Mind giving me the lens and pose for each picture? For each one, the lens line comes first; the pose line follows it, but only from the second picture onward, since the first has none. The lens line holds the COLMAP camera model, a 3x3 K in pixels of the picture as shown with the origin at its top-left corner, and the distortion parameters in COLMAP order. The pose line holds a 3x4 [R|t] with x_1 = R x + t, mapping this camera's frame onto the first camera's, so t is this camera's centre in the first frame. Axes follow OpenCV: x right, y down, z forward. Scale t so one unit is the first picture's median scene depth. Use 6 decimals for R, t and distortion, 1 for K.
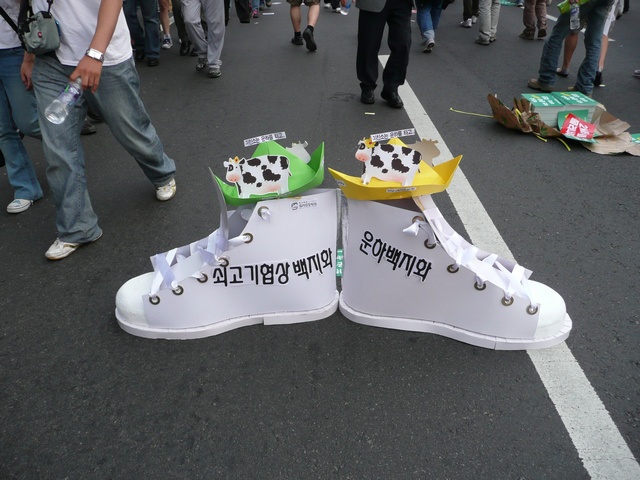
lens RADIAL K [[529.1, 0, 320.0], [0, 529.1, 240.0], [0, 0, 1]] dist [-0.029429, 0.009892]
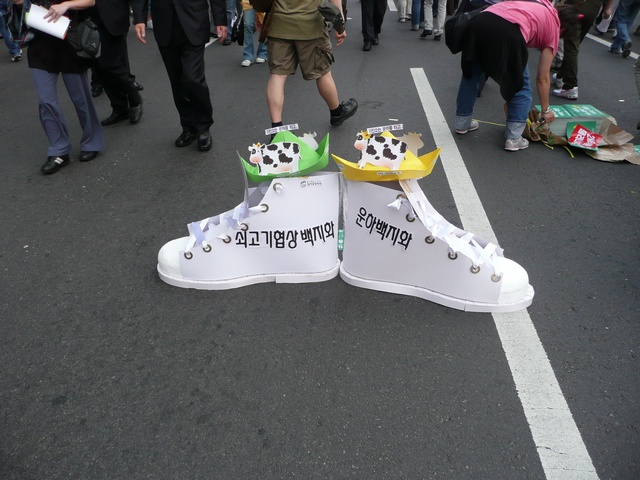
lens RADIAL K [[529.1, 0, 320.0], [0, 529.1, 240.0], [0, 0, 1]] dist [-0.029429, 0.009892]
pose [[0.995780, 0.046372, -0.079193, 0.094608], [-0.048107, 0.998639, -0.020141, 0.089076], [0.078151, 0.023865, 0.996656, -0.224394]]
